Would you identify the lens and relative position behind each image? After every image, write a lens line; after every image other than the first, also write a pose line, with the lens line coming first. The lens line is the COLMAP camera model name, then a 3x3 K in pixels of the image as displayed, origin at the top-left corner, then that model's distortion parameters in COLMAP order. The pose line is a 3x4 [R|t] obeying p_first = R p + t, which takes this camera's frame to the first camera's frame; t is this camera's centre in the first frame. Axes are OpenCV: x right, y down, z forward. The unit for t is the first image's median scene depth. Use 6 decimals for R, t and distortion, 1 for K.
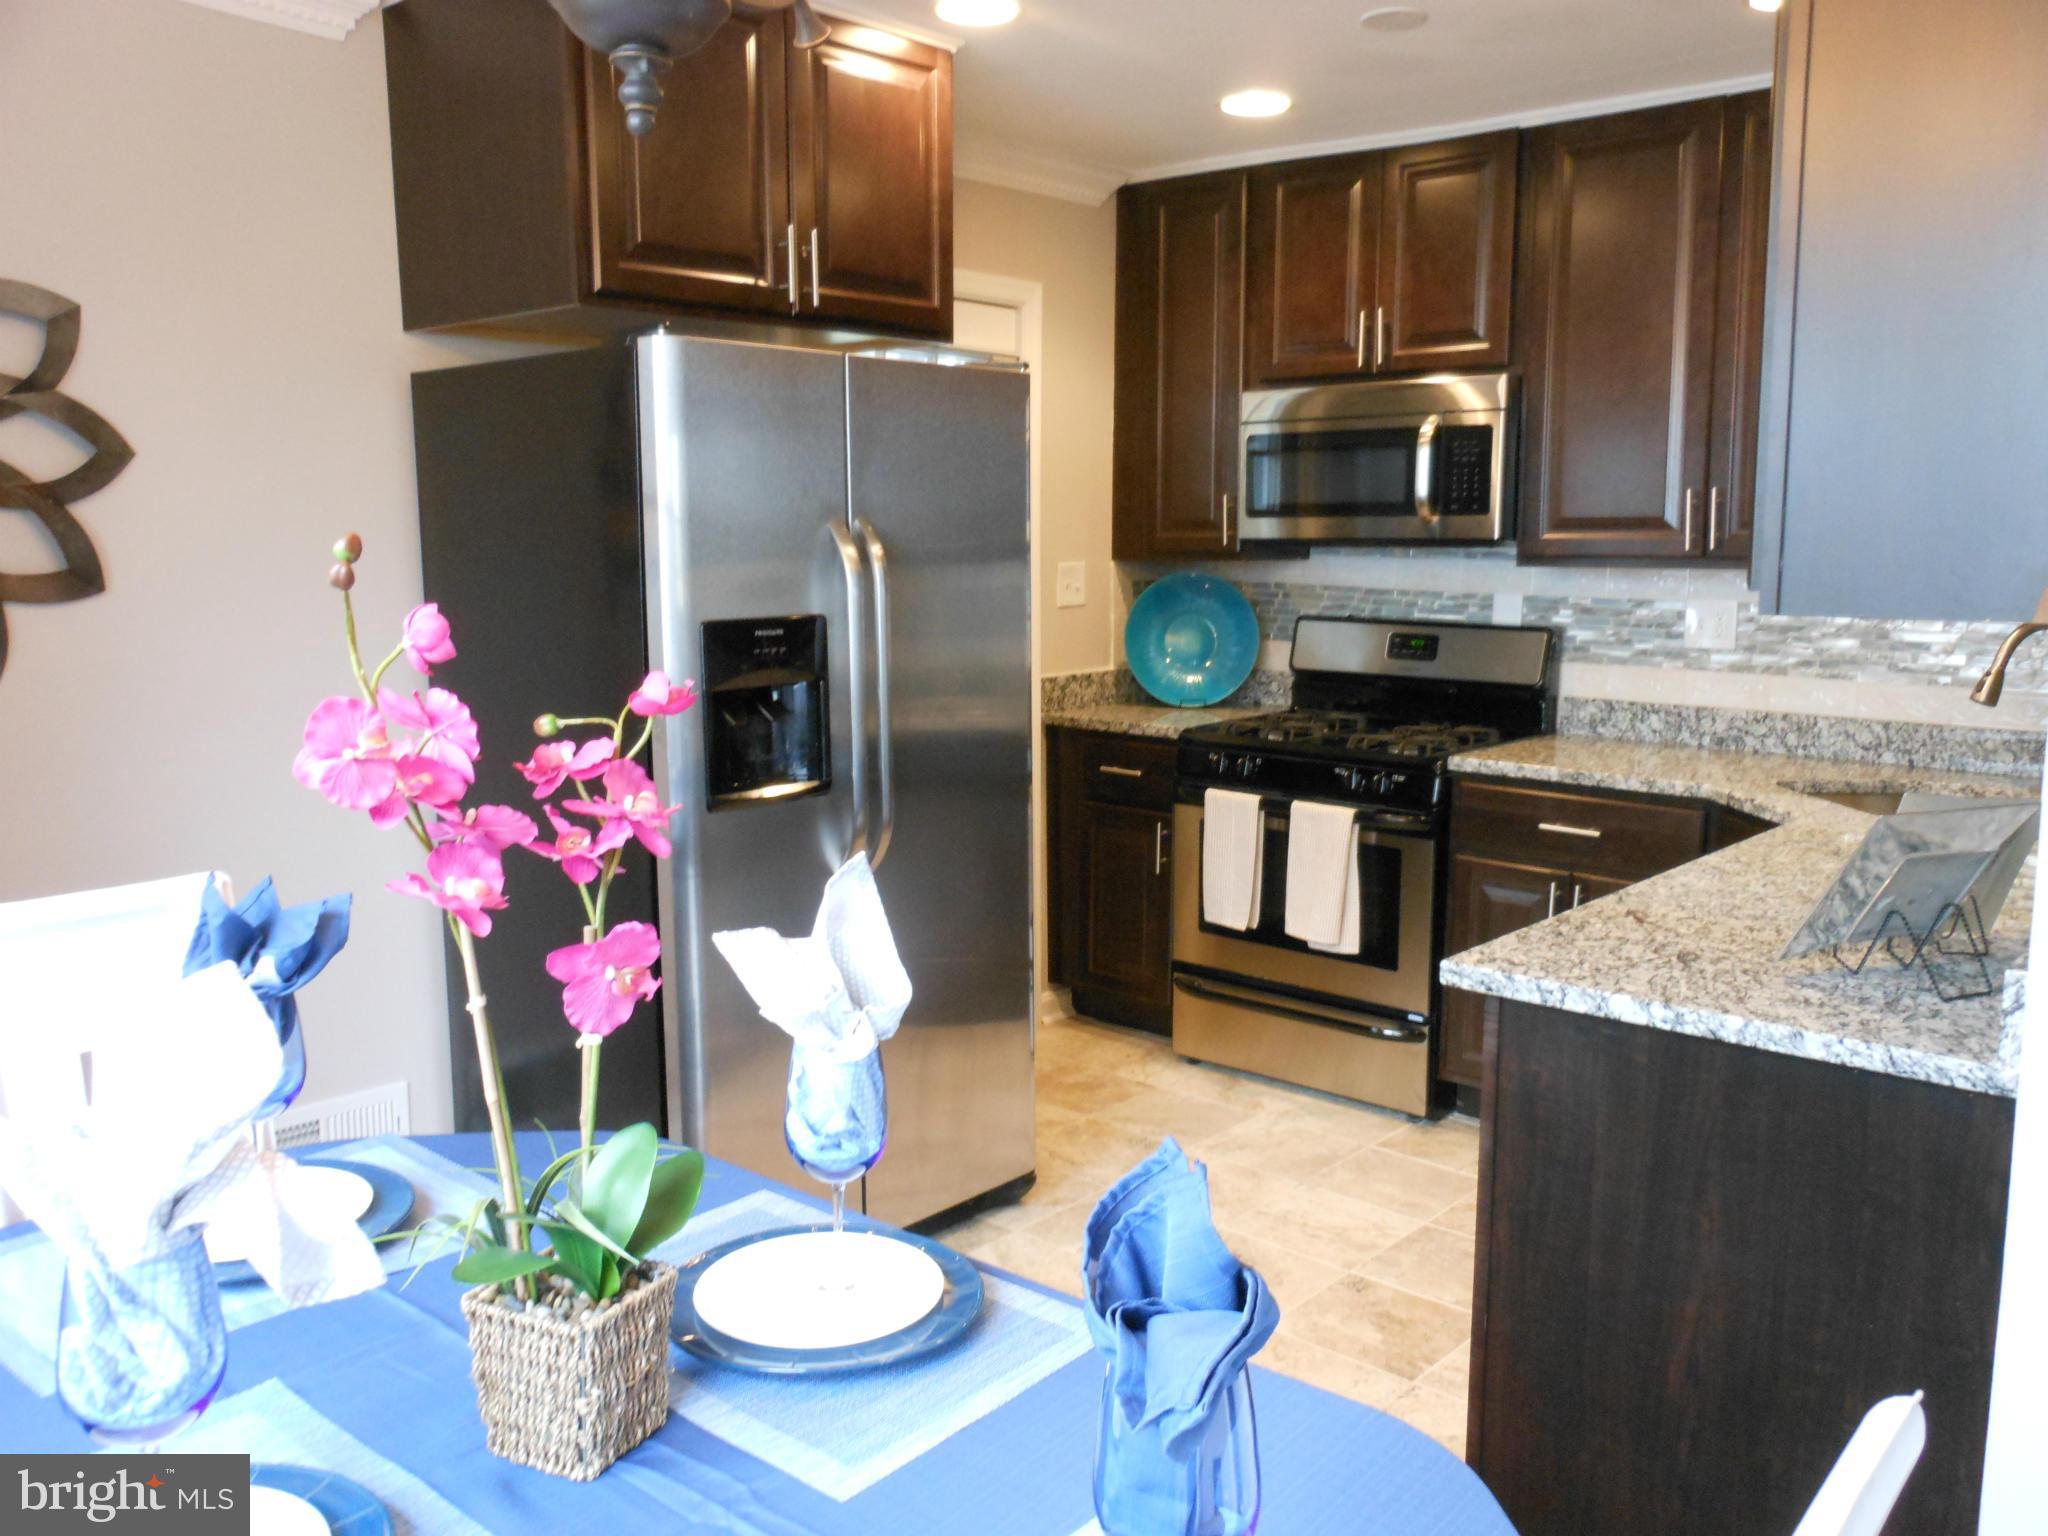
lens RADIAL K [[1643.1, 0, 1016.2], [0, 1643.1, 779.8], [0, 0, 1]] dist [-0.004762, 0.006711]
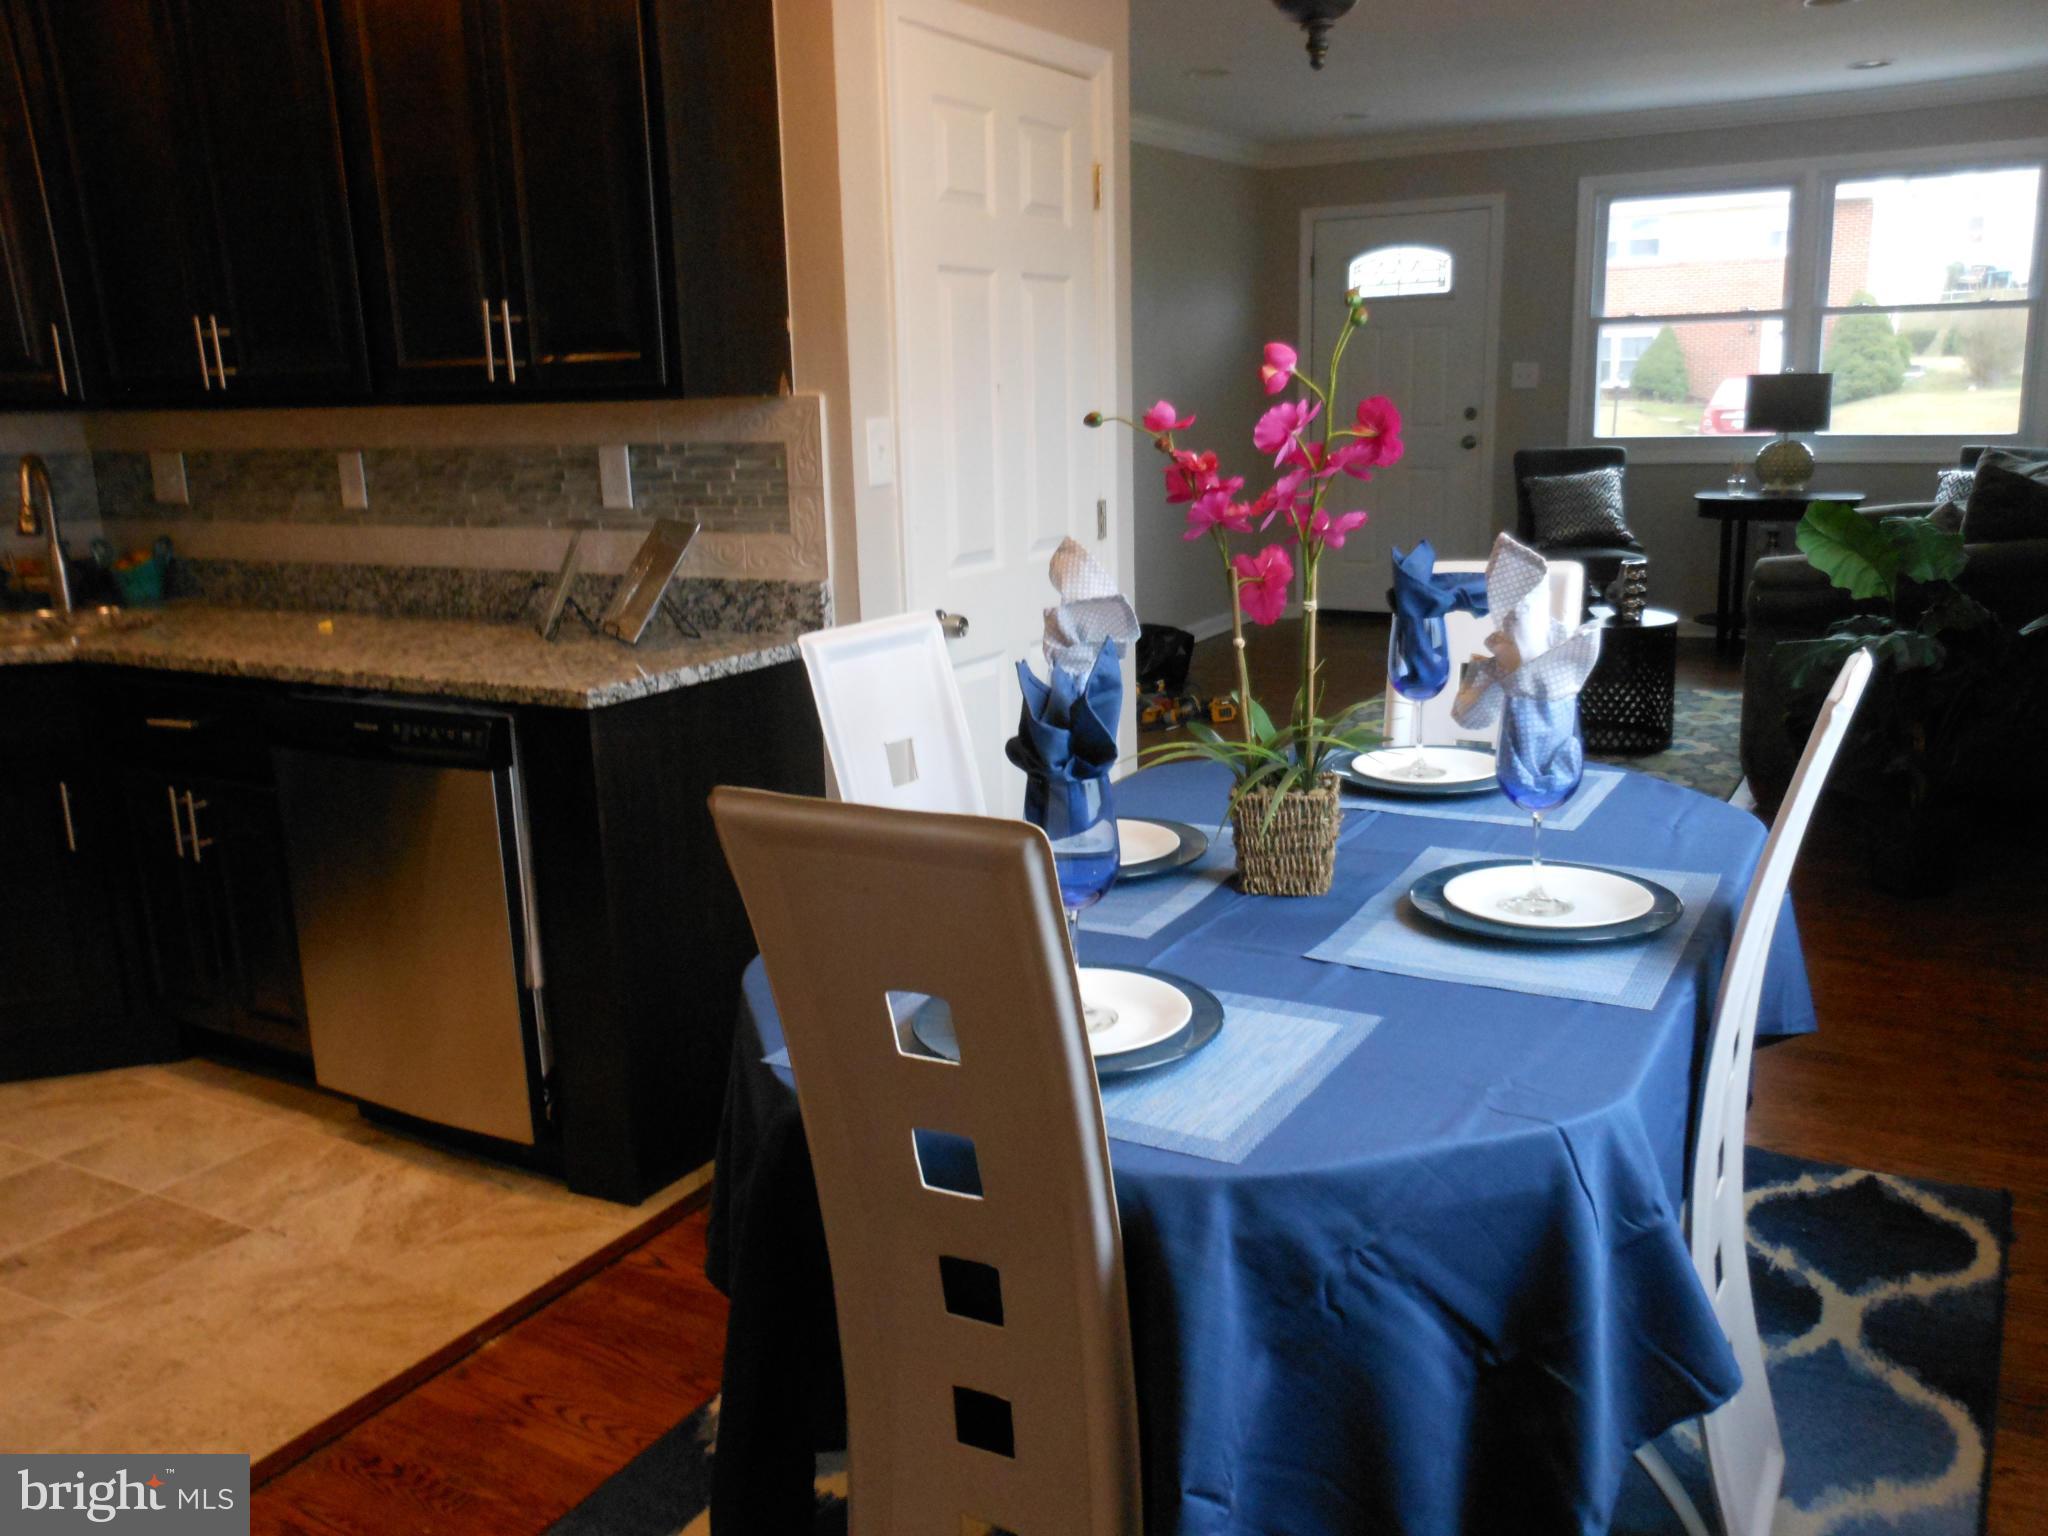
lens RADIAL K [[1643.1, 0, 1040.0], [0, 1643.1, 773.7], [0, 0, 1]] dist [-0.004762, 0.006711]
pose [[-0.201601, -0.214315, 0.955733, -0.500143], [0.174922, 0.952203, 0.250422, -0.039671], [-0.963722, 0.217664, -0.154476, 0.434007]]
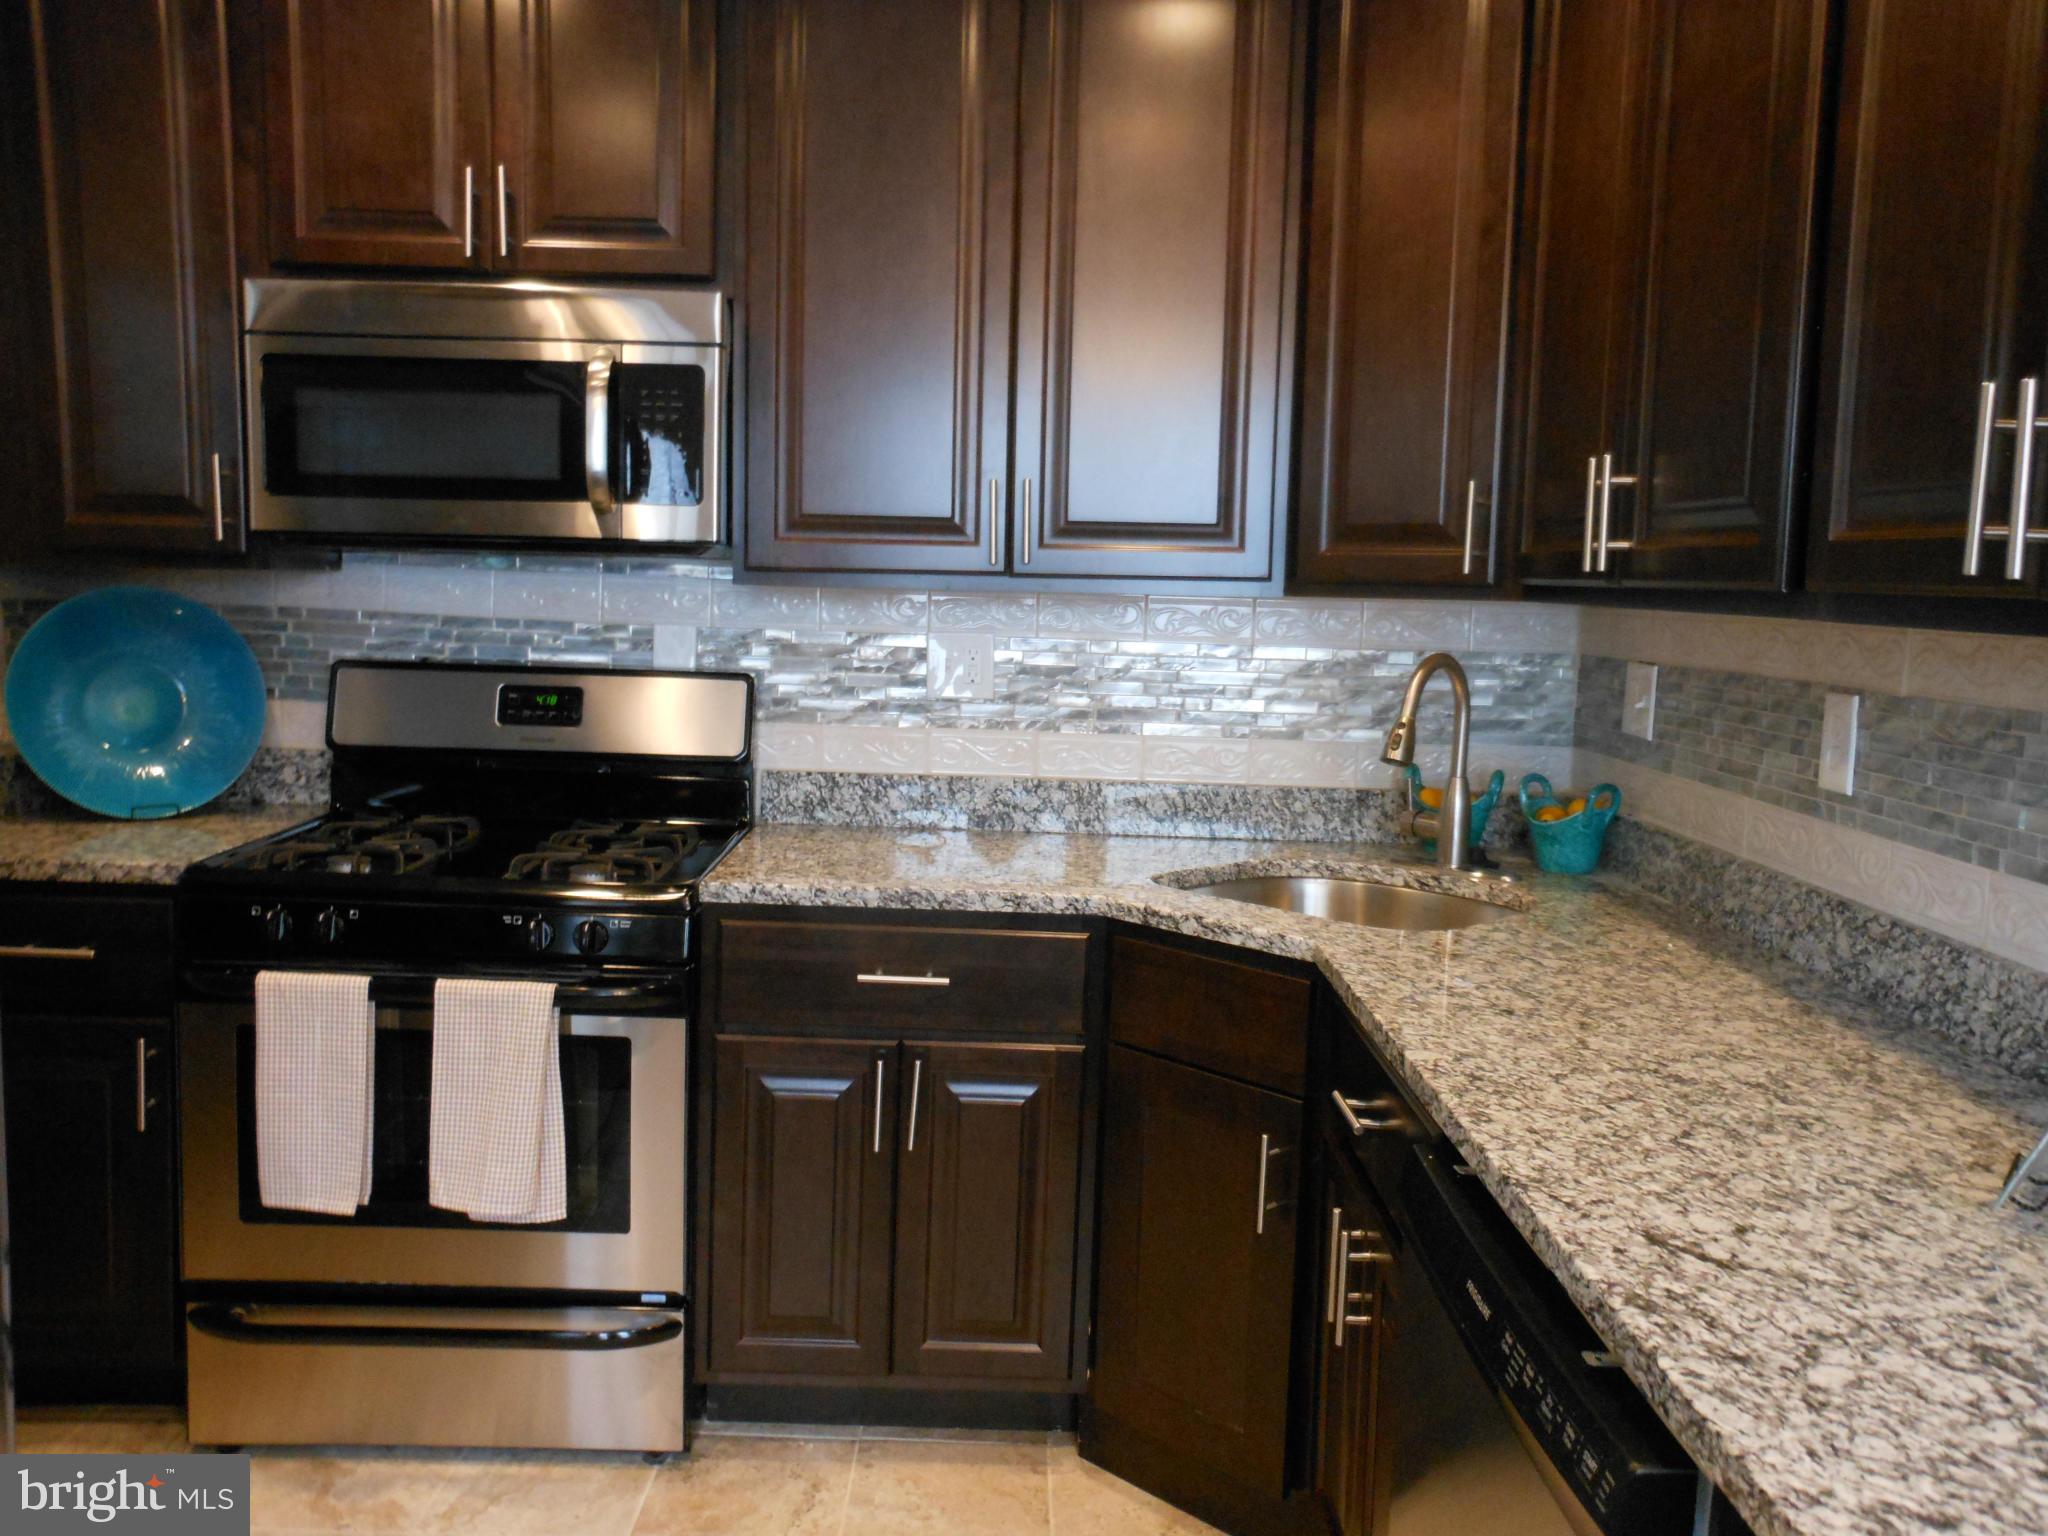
lens RADIAL K [[1643.1, 0, 1011.3], [0, 1643.1, 773.0], [0, 0, 1]] dist [-0.004762, 0.006711]
pose [[0.748440, -0.055468, 0.660879, -0.055937], [0.073804, 0.997273, 0.000119, -0.043144], [-0.659083, 0.048687, 0.750493, 0.413257]]
